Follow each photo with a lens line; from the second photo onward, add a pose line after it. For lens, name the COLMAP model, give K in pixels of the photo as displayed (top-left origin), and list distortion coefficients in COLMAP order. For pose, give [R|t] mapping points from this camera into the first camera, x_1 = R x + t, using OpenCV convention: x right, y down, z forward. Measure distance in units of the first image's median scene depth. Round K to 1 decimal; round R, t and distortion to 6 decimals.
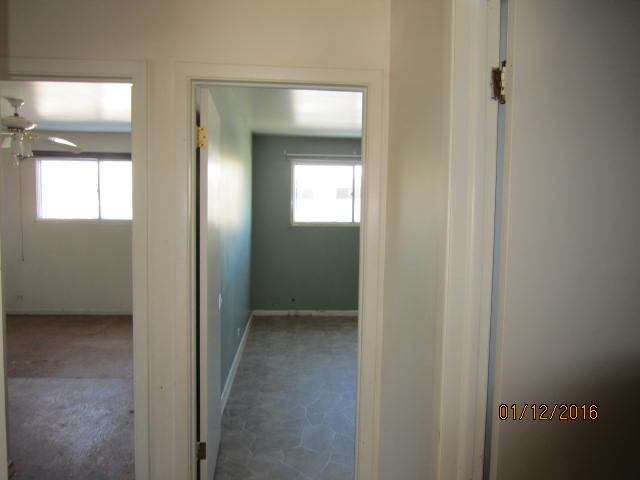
lens RADIAL K [[454.9, 0, 320.0], [0, 454.9, 240.0], [0, 0, 1]] dist [-0.036533, 0.005505]
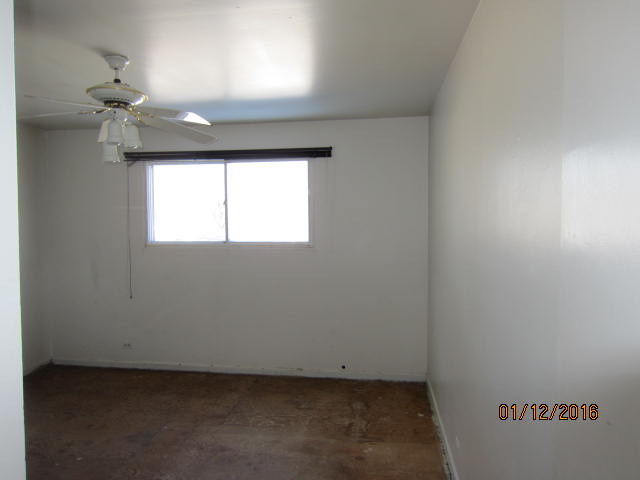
lens RADIAL K [[454.9, 0, 320.0], [0, 454.9, 240.0], [0, 0, 1]] dist [-0.036533, 0.005505]
pose [[0.979414, -0.011633, -0.201526, -0.202126], [0.005652, 0.999527, -0.030230, -0.027151], [0.201782, 0.028468, 0.979017, 0.325256]]
